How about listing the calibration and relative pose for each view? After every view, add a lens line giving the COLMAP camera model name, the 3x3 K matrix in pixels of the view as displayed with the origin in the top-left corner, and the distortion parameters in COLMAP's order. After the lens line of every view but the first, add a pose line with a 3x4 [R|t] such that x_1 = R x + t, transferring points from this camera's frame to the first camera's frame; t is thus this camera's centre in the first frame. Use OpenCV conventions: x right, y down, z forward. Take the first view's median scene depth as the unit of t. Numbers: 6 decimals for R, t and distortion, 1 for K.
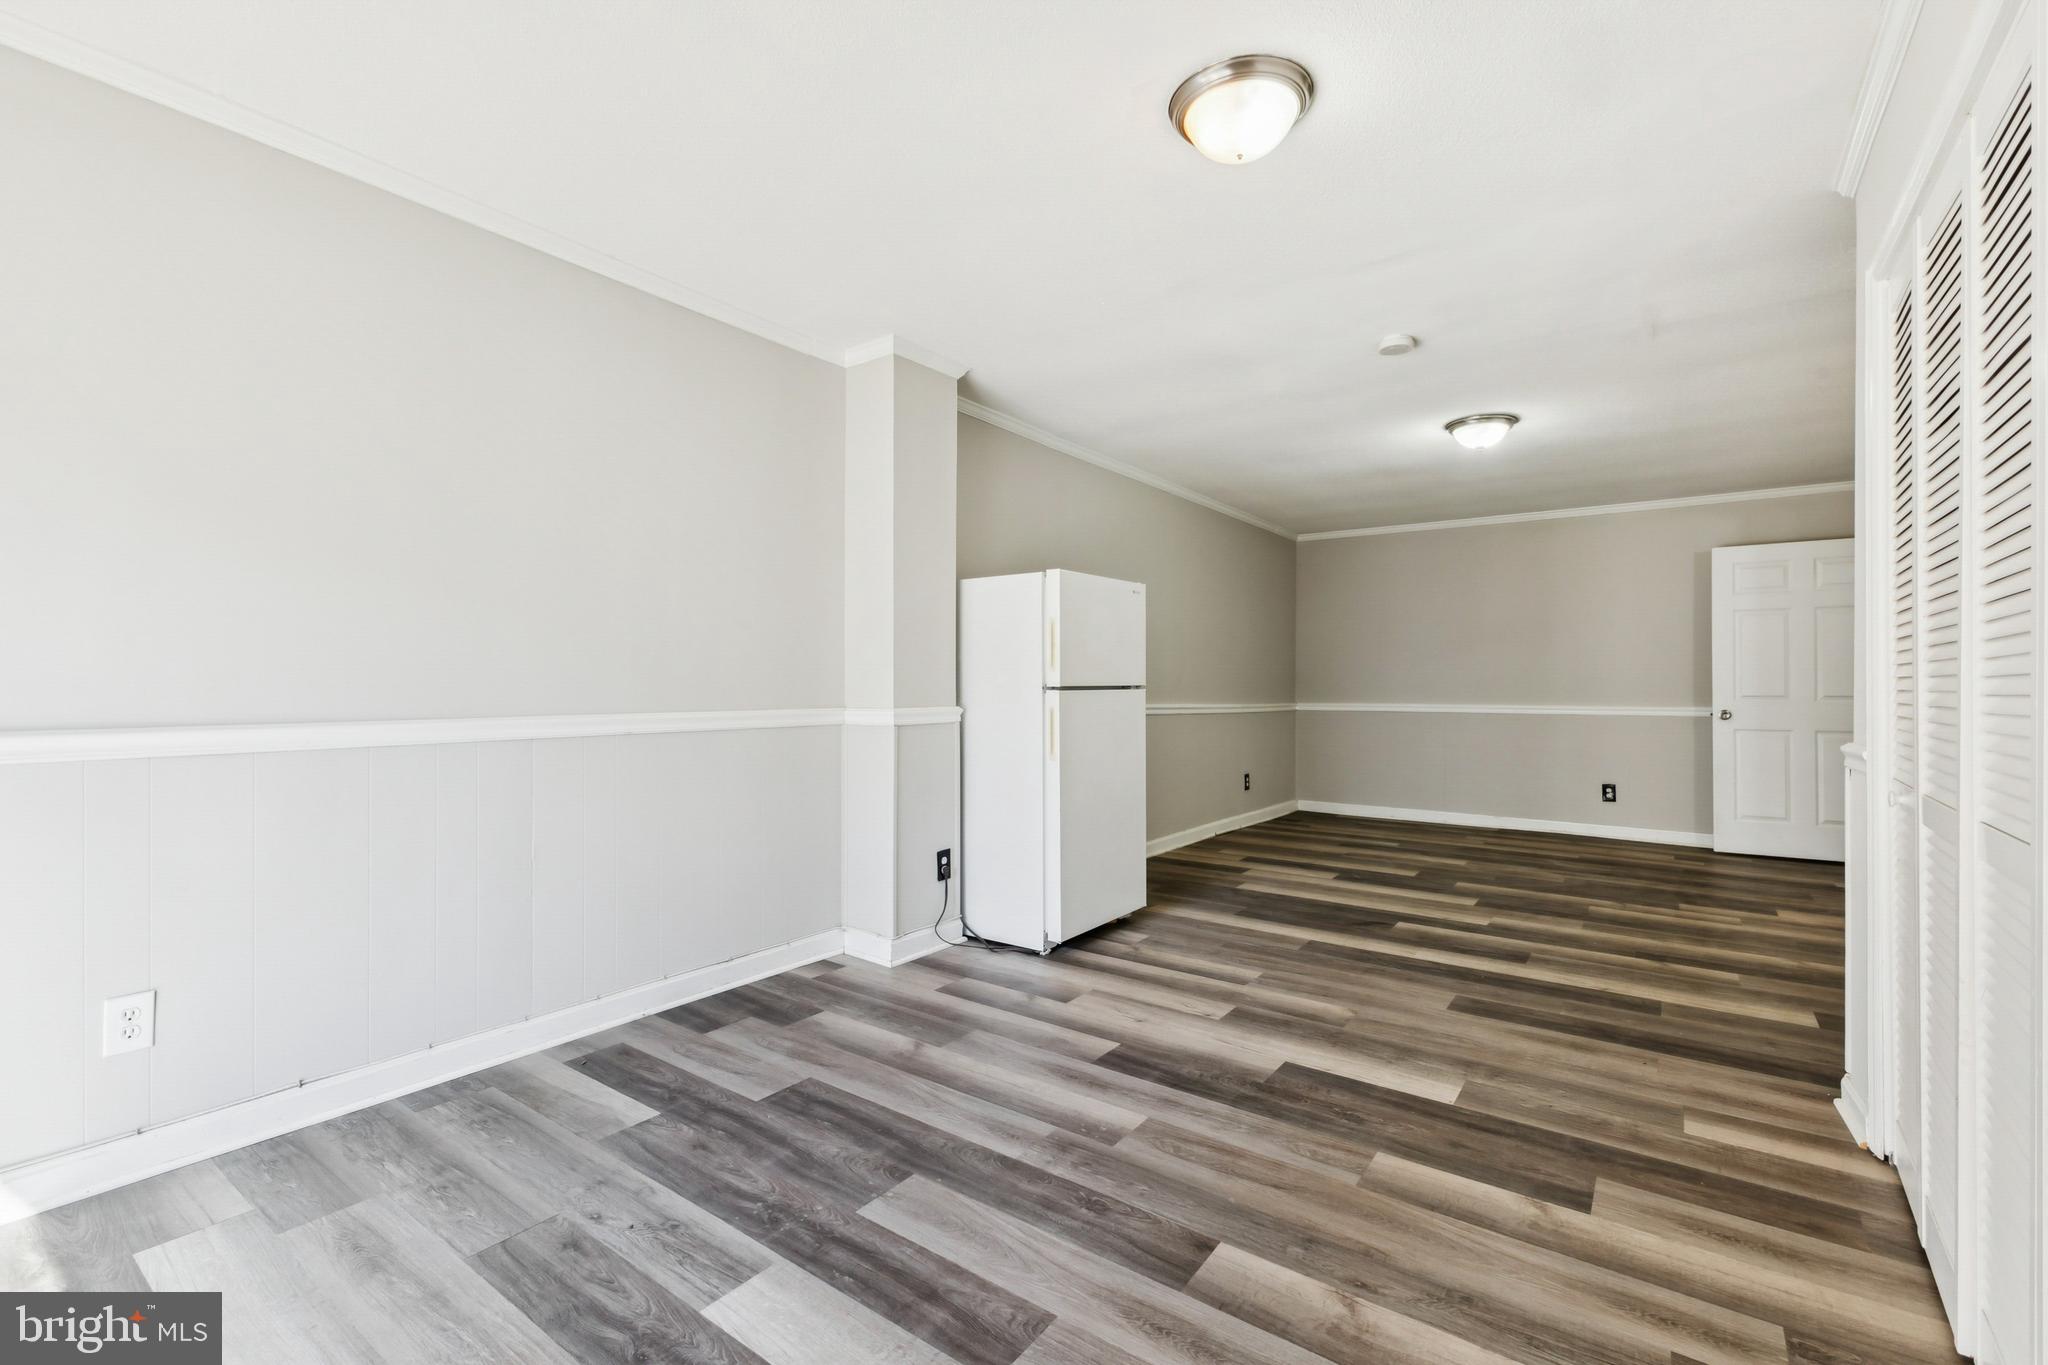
lens RADIAL K [[889.0, 0, 1036.1], [0, 889.0, 685.4], [0, 0, 1]] dist [0.008935, 0.000021]
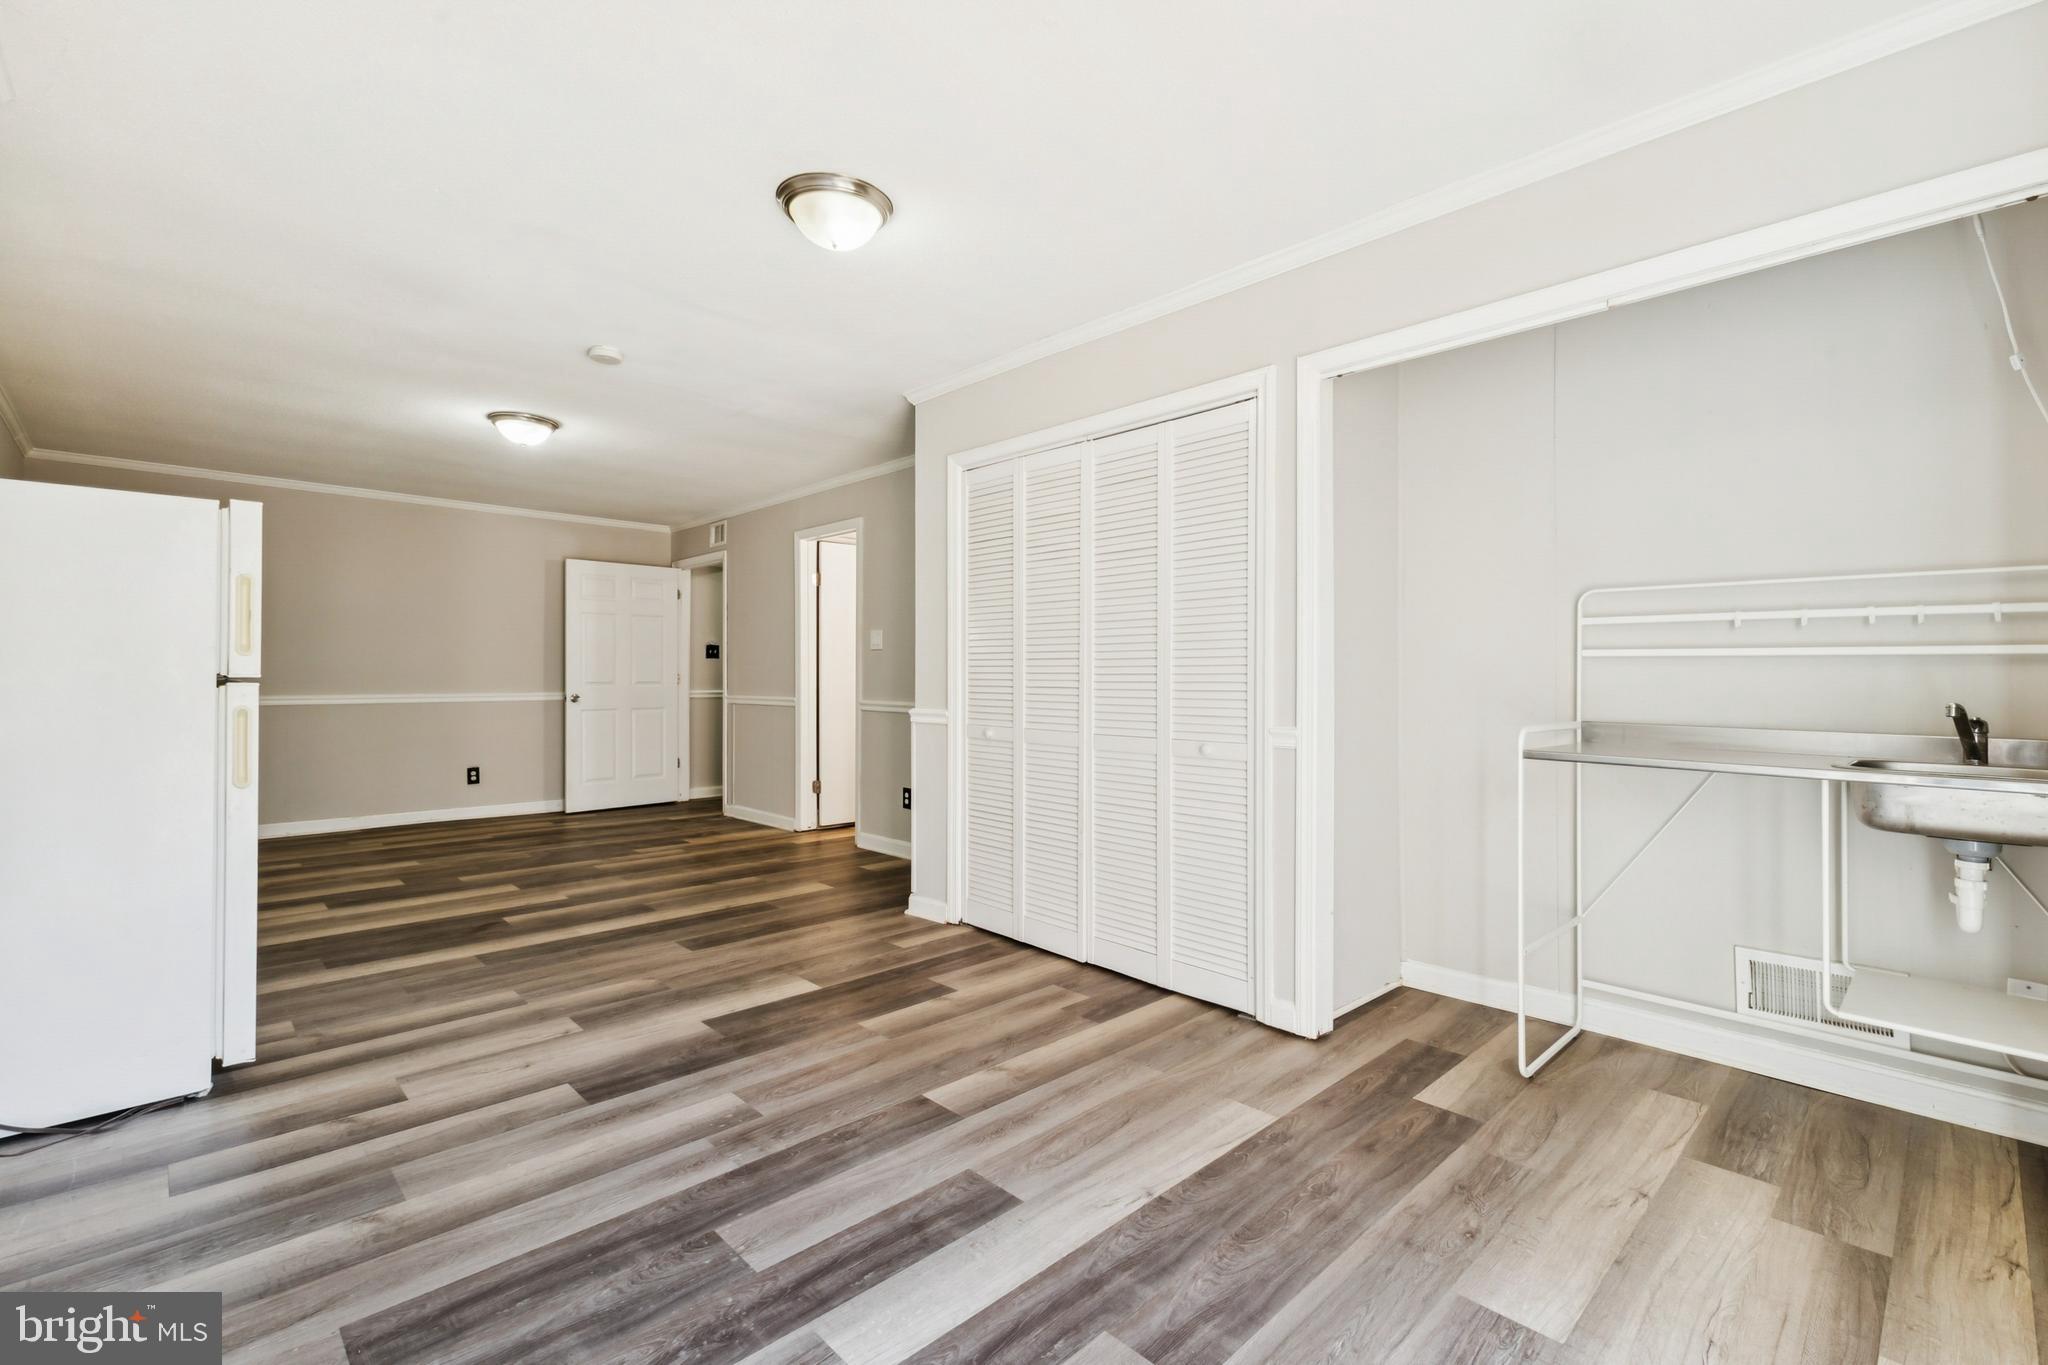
lens RADIAL K [[906.3, 0, 1030.3], [0, 906.3, 679.9], [0, 0, 1]] dist [0.002466, -0.000001]
pose [[0.168526, -0.007658, 0.985667, -0.743787], [-0.002457, 0.999963, 0.008189, -0.008255], [-0.985694, -0.003802, 0.168501, 0.411213]]
